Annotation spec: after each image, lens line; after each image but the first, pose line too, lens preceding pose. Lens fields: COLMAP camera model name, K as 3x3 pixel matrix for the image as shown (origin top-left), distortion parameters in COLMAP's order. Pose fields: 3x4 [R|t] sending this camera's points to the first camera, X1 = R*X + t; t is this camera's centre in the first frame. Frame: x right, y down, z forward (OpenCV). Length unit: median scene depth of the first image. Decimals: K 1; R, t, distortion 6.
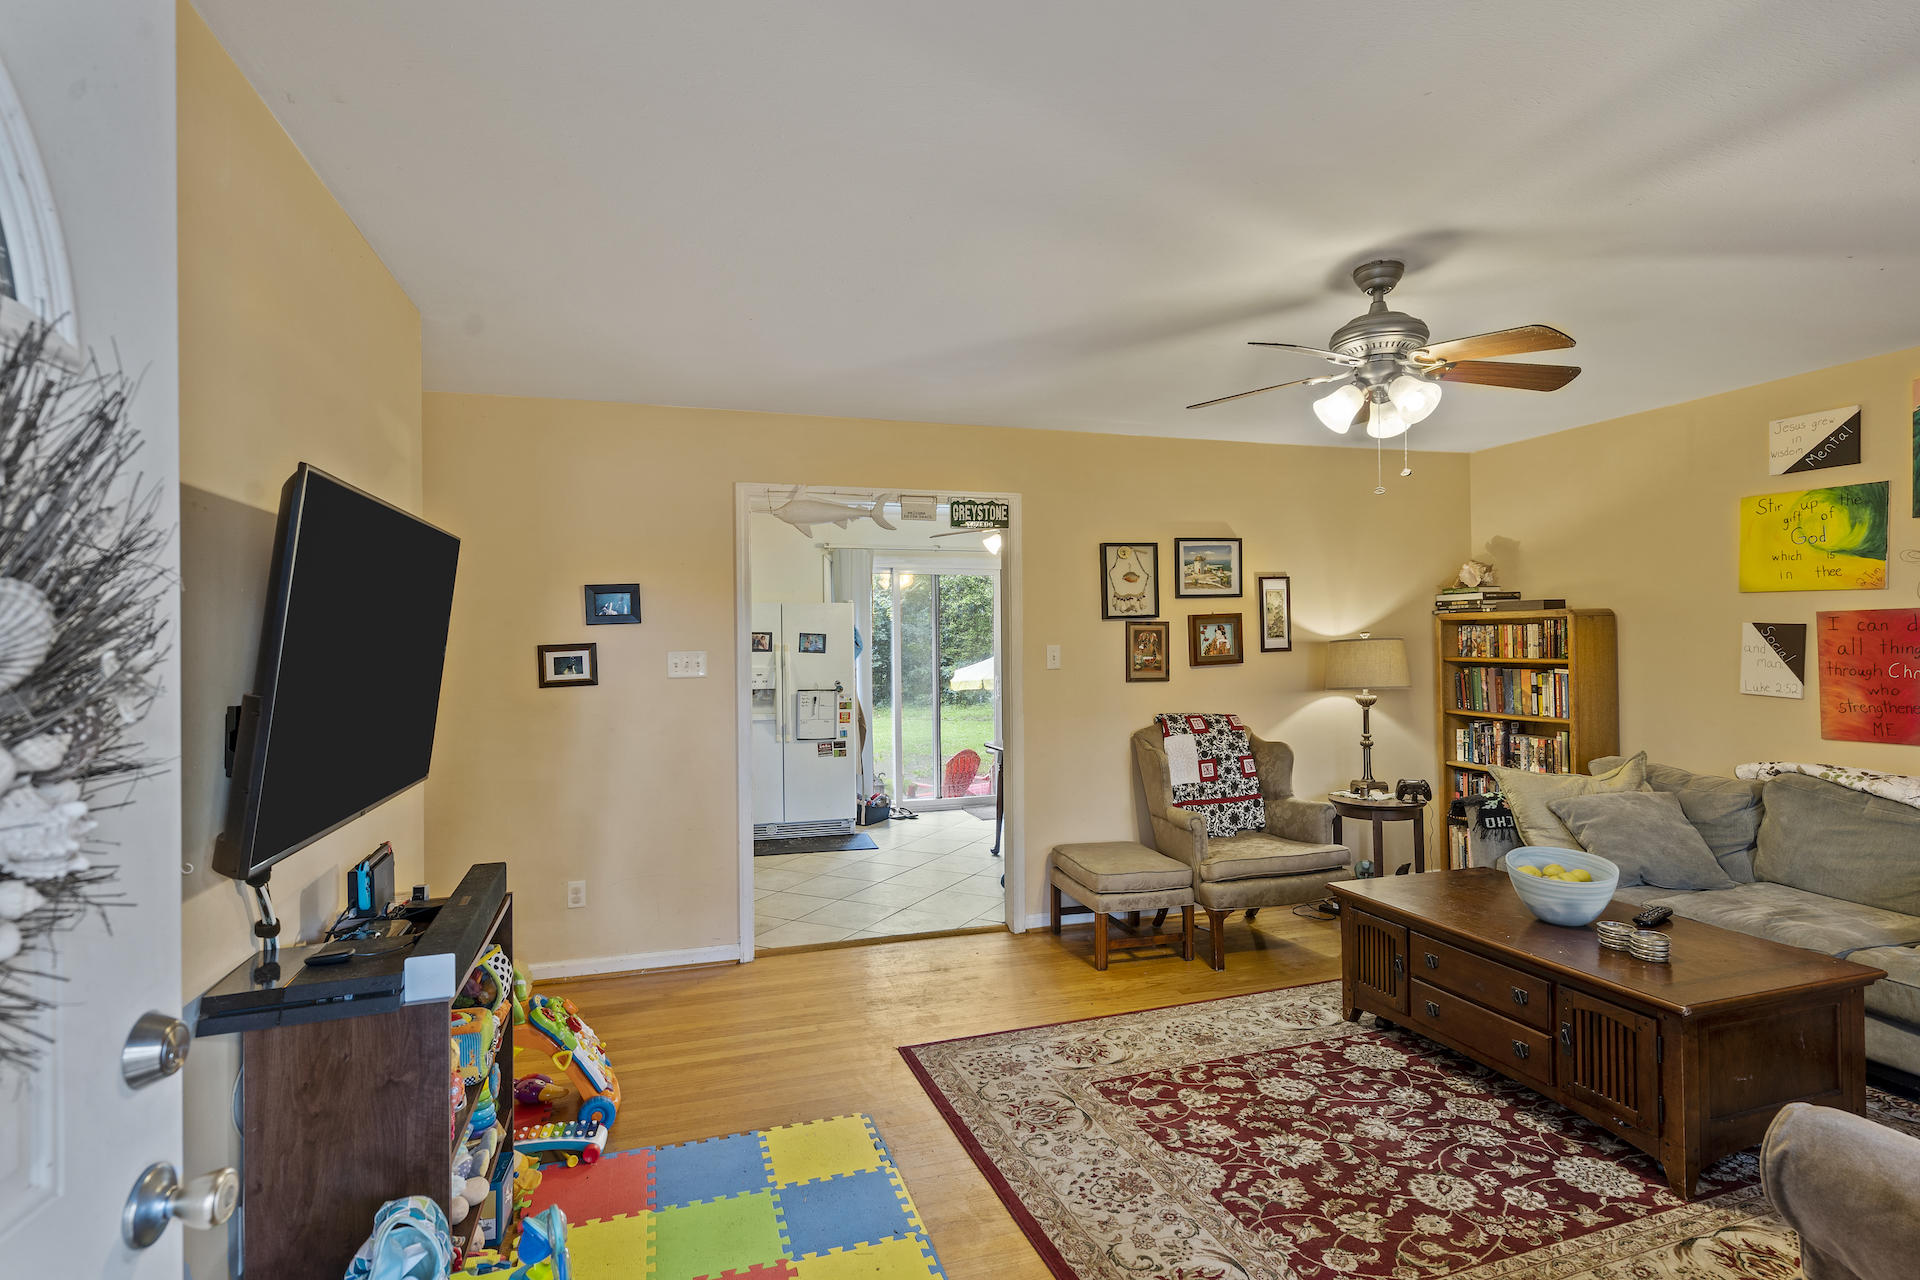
lens RADIAL K [[950.1, 0, 958.2], [0, 950.1, 637.2], [0, 0, 1]] dist [0.002657, 0.001375]
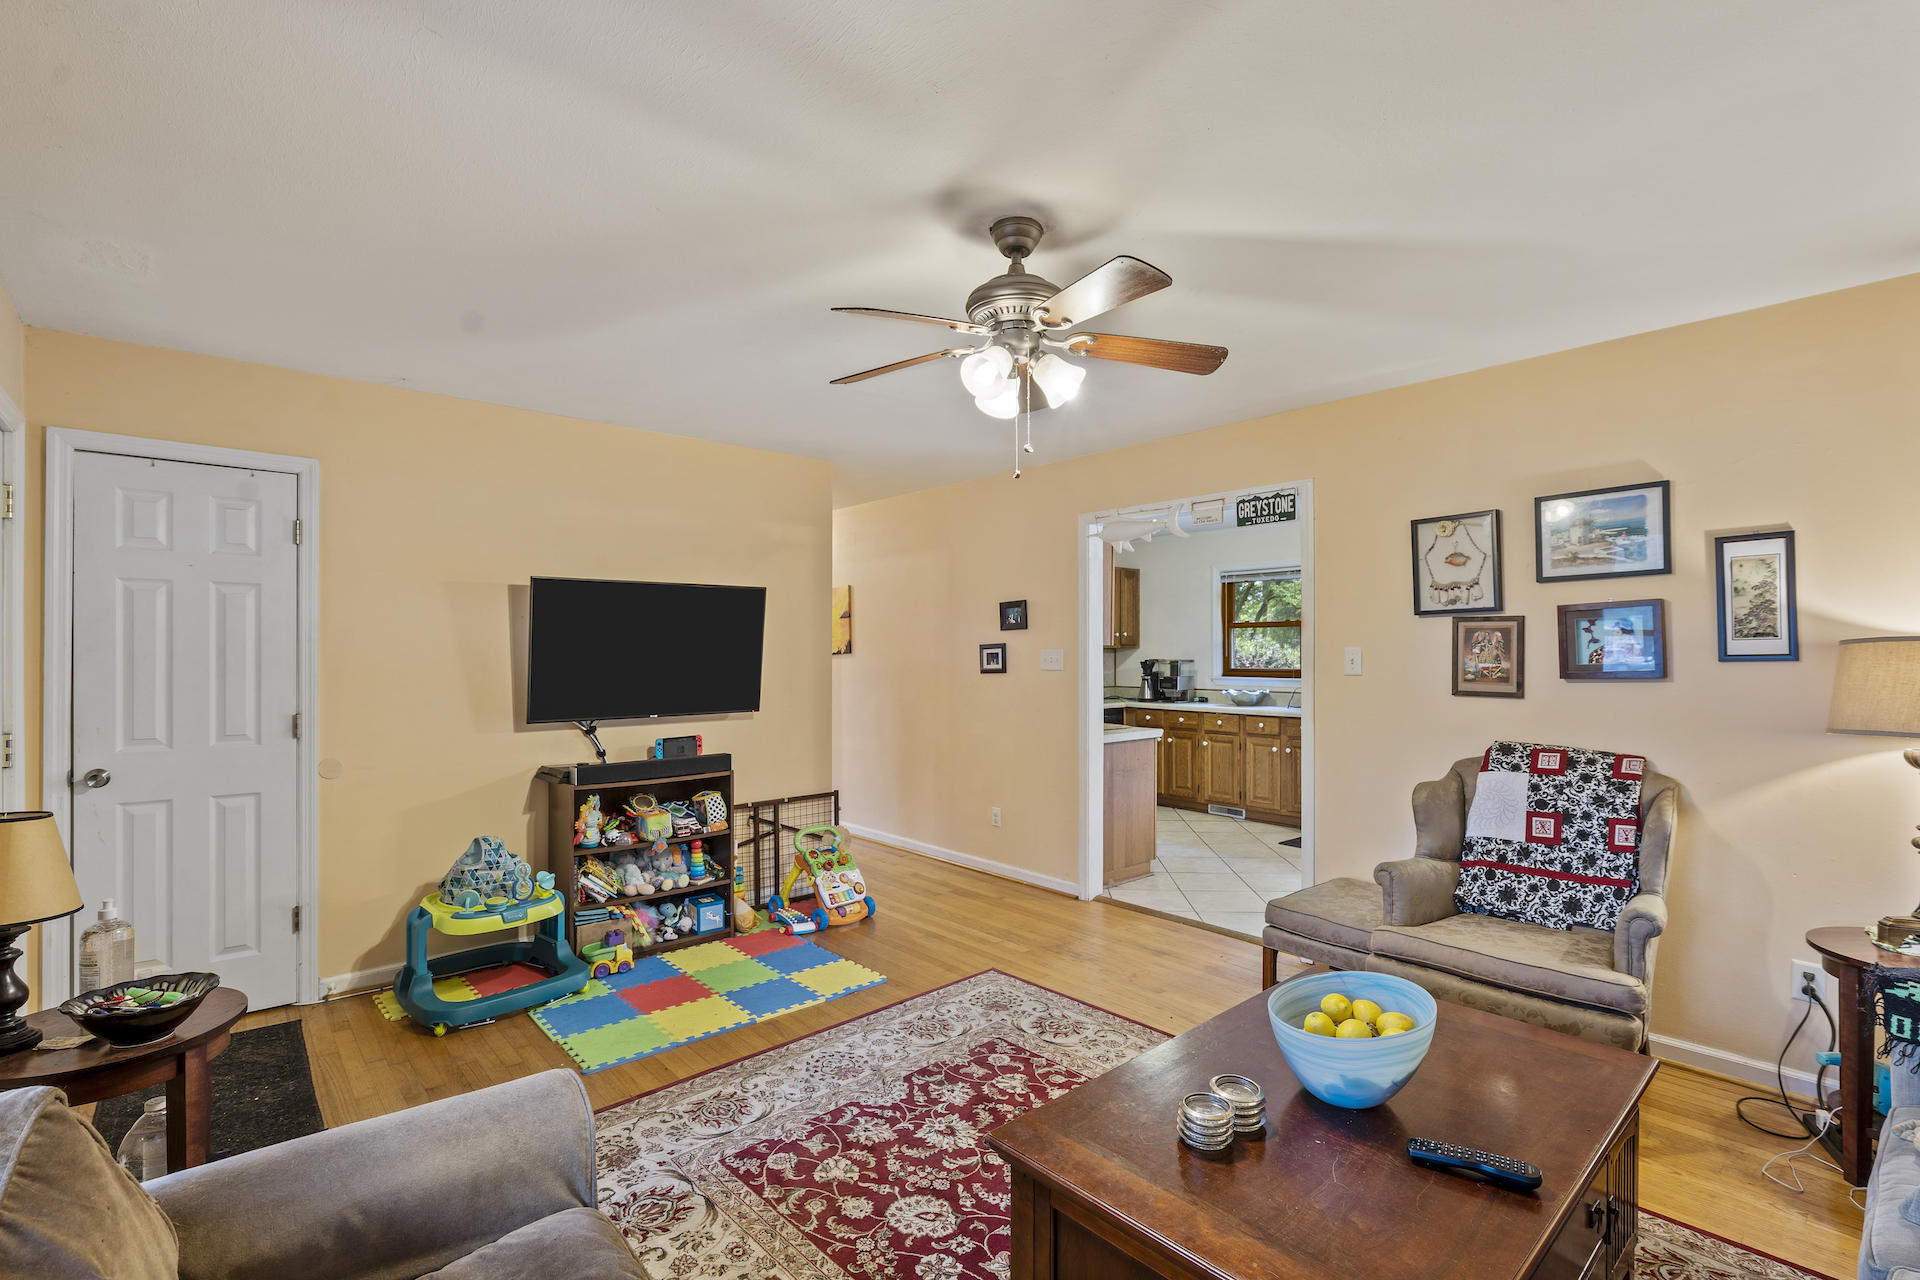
lens RADIAL K [[872.6, 0, 952.2], [0, 872.6, 651.1], [0, 0, 1]] dist [-0.002633, 0.001971]
pose [[0.402418, 0.009538, -0.915406, 0.855821], [0.001130, 0.999940, 0.010916, 0.003593], [0.915455, -0.005427, 0.402383, 0.440864]]
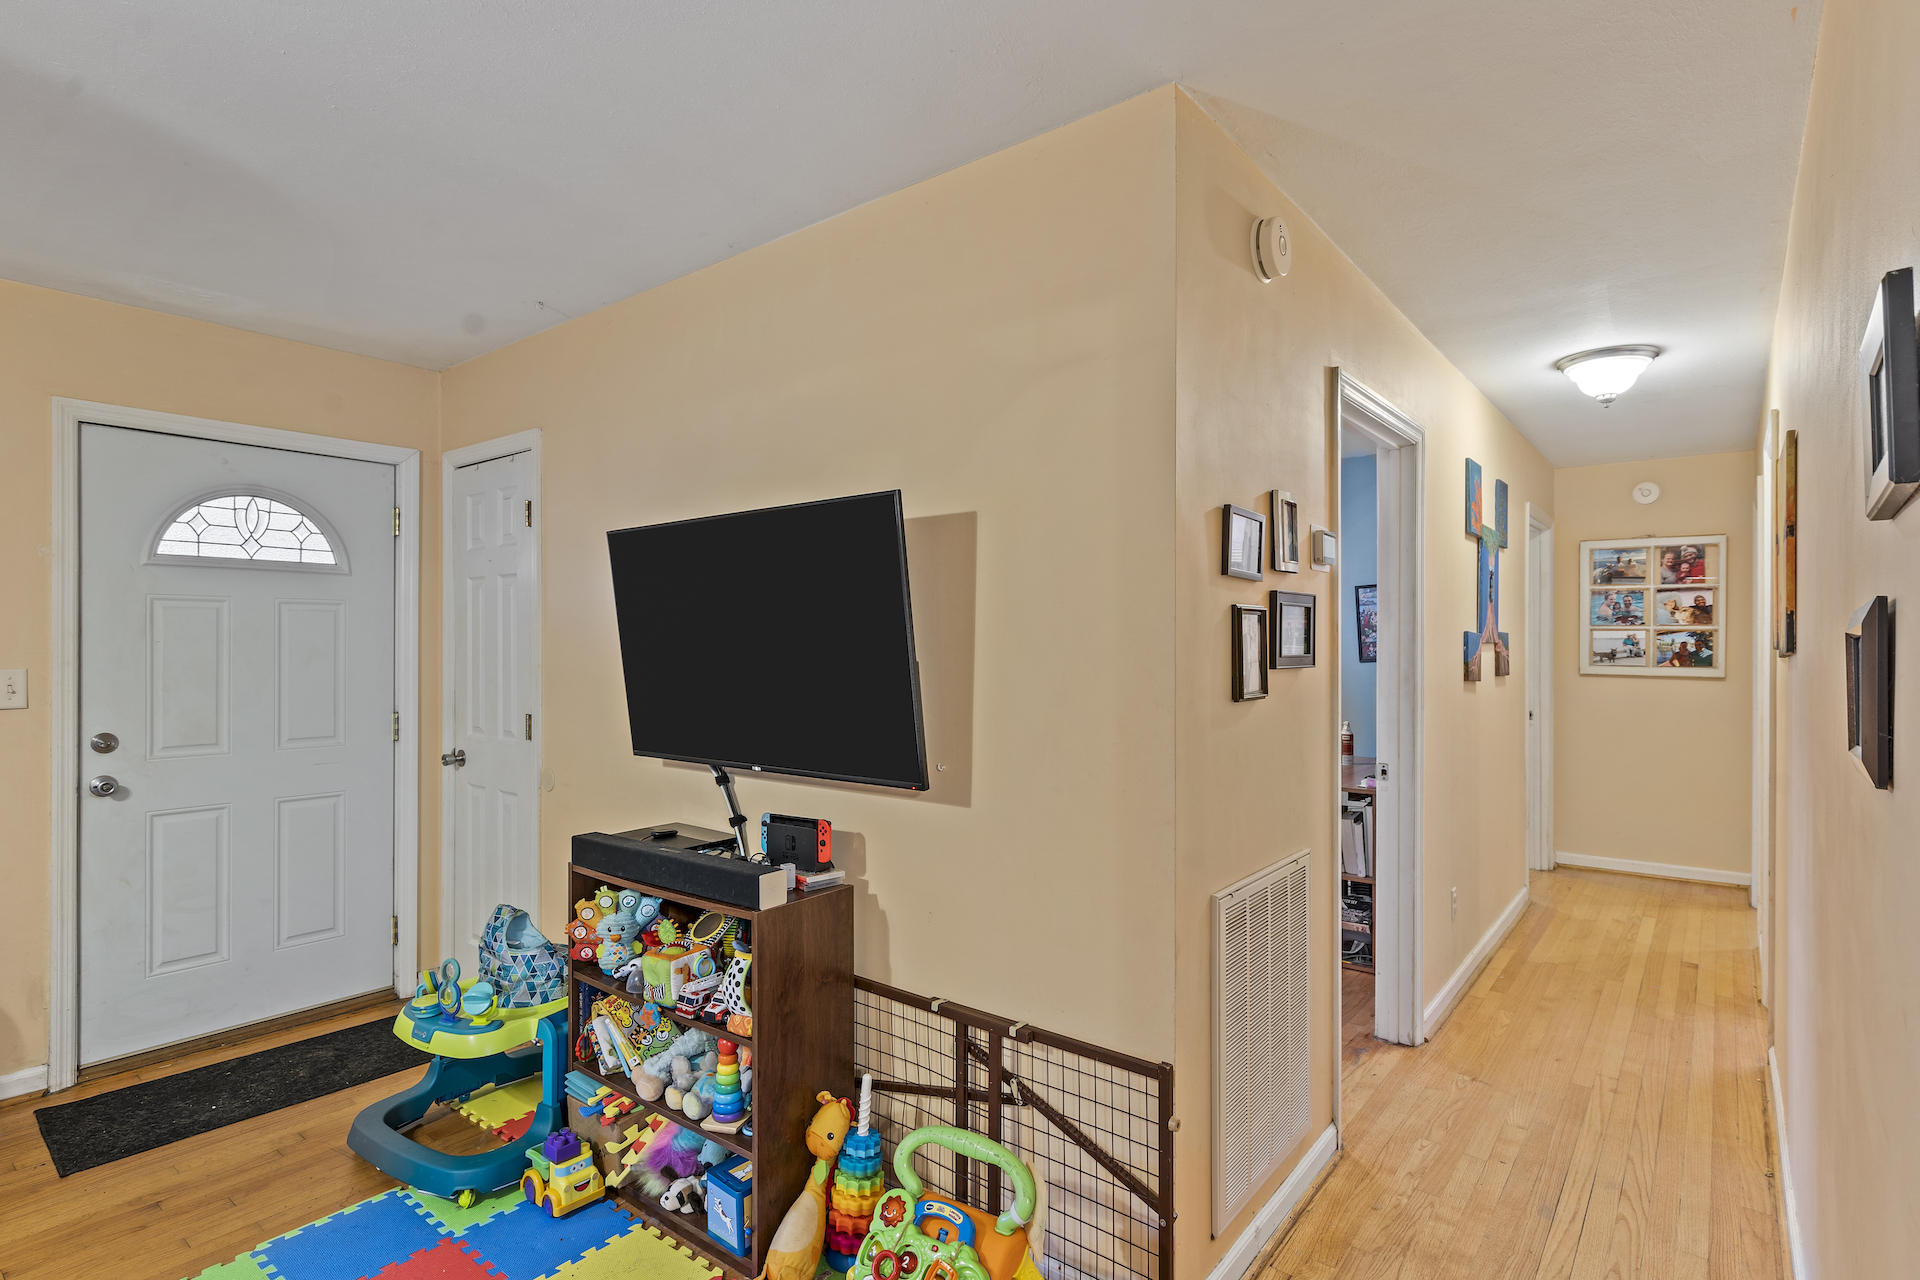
lens RADIAL K [[950.1, 0, 964.9], [0, 950.1, 642.9], [0, 0, 1]] dist [0.002657, 0.001375]
pose [[-0.821763, 0.010771, -0.569728, -0.082238], [0.012499, 0.999922, 0.000876, 0.015223], [0.569692, -0.006401, -0.821833, 1.162054]]
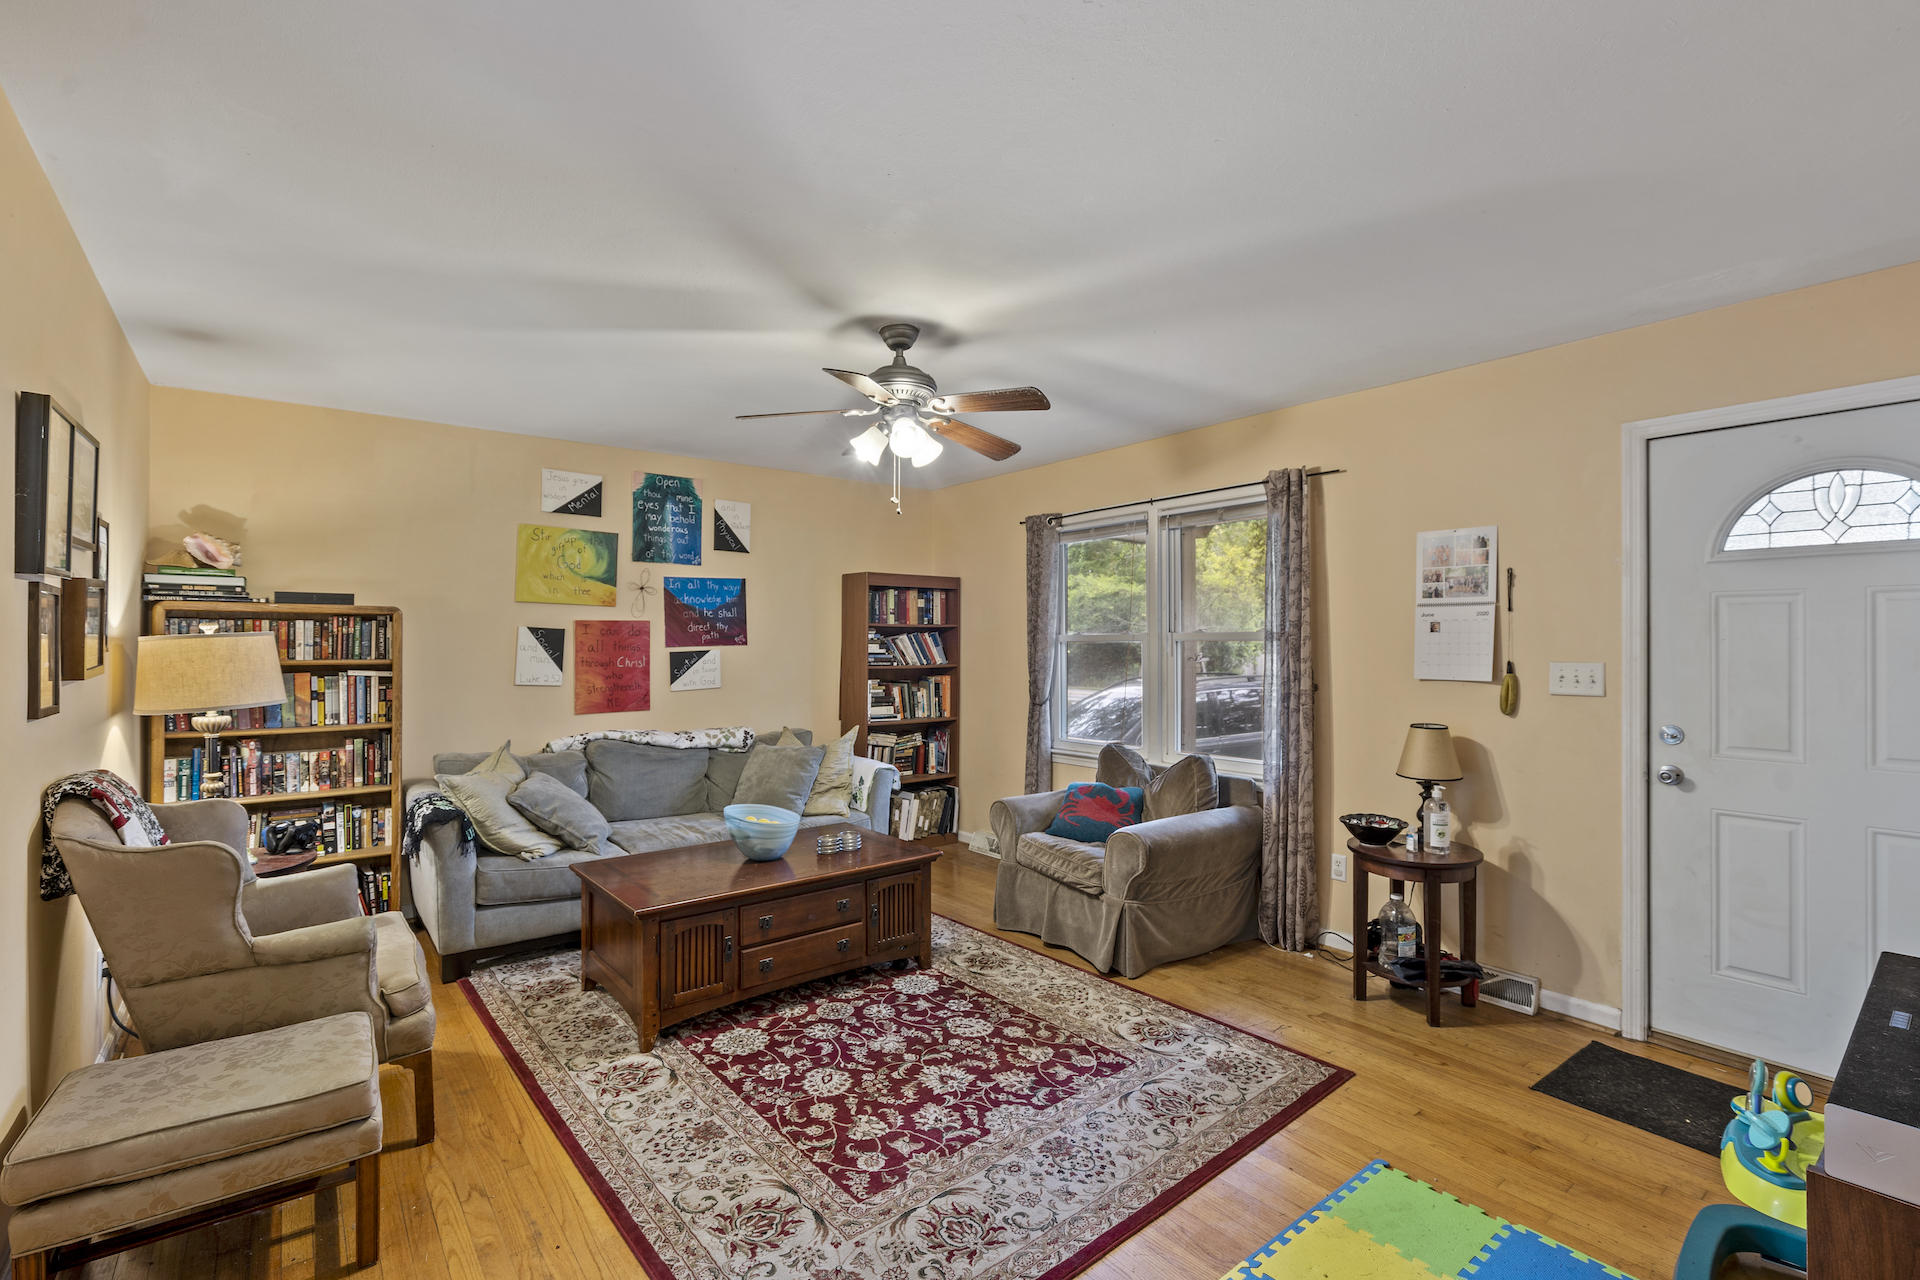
lens RADIAL K [[872.6, 0, 954.6], [0, 872.6, 632.3], [0, 0, 1]] dist [-0.002633, 0.001971]
pose [[-0.354985, 0.021175, 0.934632, -0.454928], [-0.001851, 0.999726, -0.023353, 0.019059], [-0.934870, -0.010020, -0.354848, 0.963618]]
